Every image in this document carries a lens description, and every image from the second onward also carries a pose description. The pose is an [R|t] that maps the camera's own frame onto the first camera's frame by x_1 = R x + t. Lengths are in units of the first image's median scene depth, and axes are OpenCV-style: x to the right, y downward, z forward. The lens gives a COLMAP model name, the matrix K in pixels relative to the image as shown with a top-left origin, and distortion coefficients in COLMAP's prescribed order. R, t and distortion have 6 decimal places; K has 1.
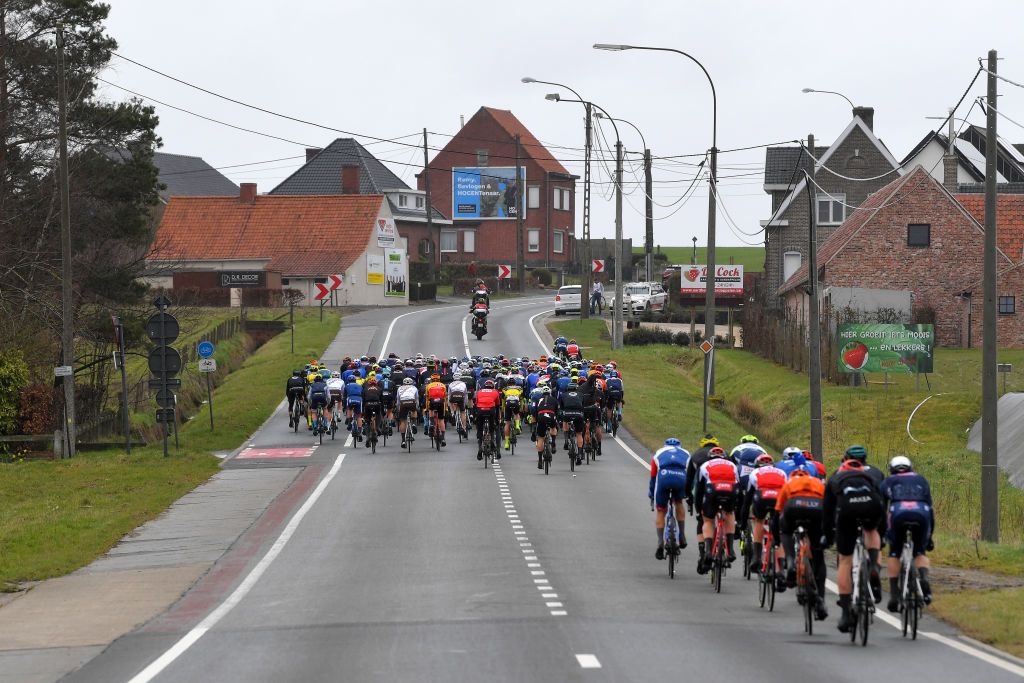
lens RADIAL K [[5885.8, 0, 512.0], [0, 5885.8, 341.5], [0, 0, 1]] dist [0.310008, 4.953458]
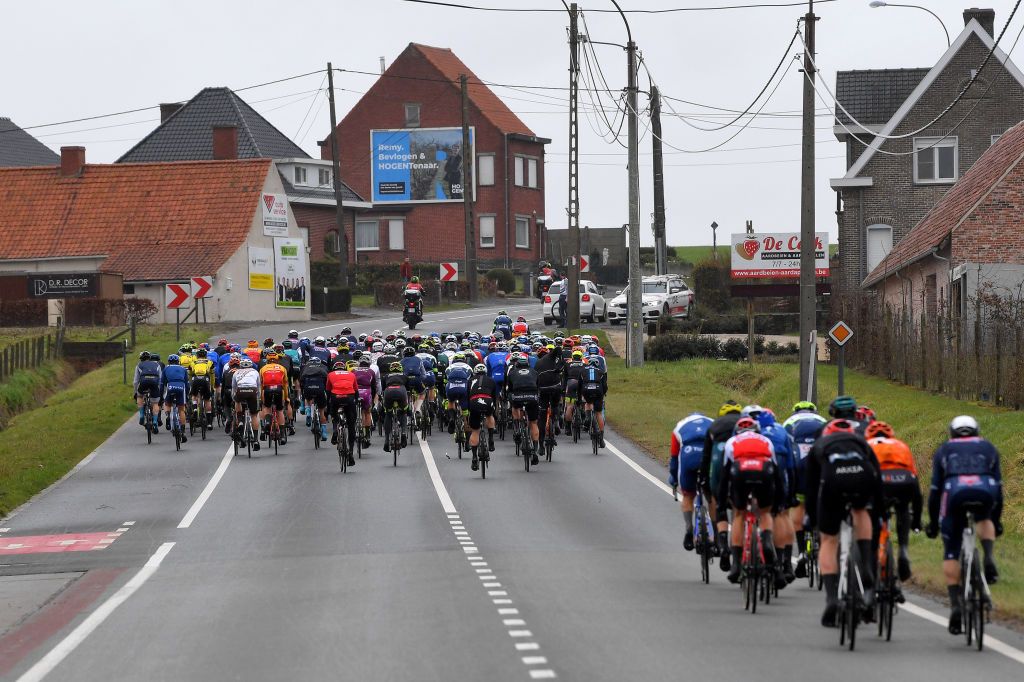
lens RADIAL K [[5885.8, 0, 512.0], [0, 5885.8, 341.0], [0, 0, 1]] dist [0.310008, 4.953458]
pose [[0.999699, -0.020179, 0.013921, -0.003732], [0.020363, 0.999705, -0.013231, 0.005793], [-0.013650, 0.013511, 0.999816, 0.314763]]
